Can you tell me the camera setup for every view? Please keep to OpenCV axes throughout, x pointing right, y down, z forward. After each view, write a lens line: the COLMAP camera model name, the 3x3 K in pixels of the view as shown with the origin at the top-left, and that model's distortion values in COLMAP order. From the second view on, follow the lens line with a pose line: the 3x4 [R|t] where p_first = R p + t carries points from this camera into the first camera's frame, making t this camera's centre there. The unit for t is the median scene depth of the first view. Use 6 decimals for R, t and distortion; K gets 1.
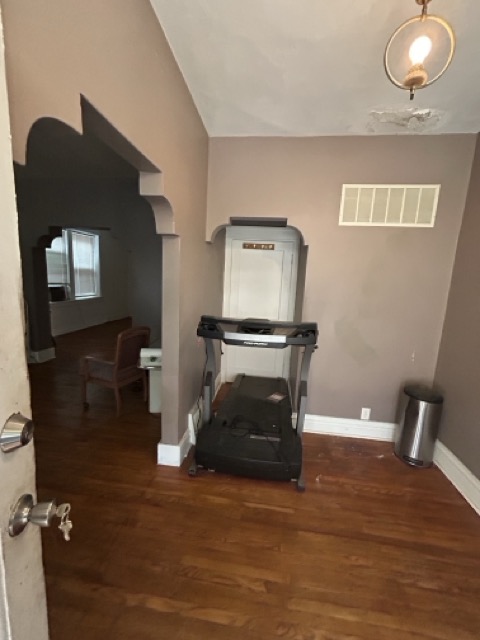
lens RADIAL K [[260.7, 0, 242.4], [0, 260.7, 318.7], [0, 0, 1]] dist [-0.000959, 0.000301]
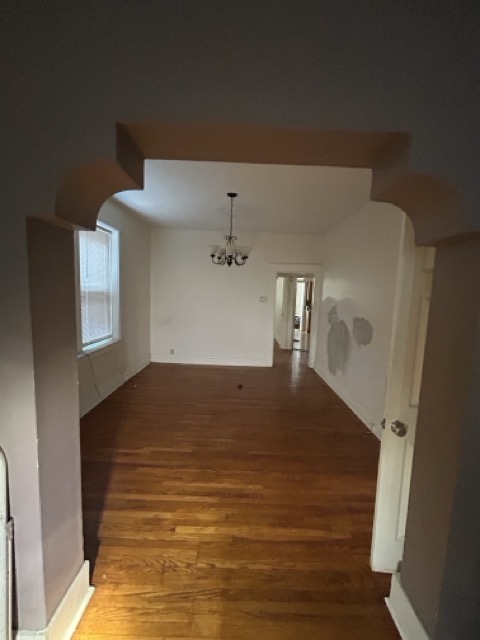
lens RADIAL K [[260.7, 0, 242.4], [0, 260.7, 318.7], [0, 0, 1]] dist [-0.000959, 0.000301]
pose [[0.992918, -0.030144, 0.114918, -0.400557], [0.035842, 0.998211, -0.047847, -0.104523], [-0.113270, 0.051627, 0.992222, 0.467949]]
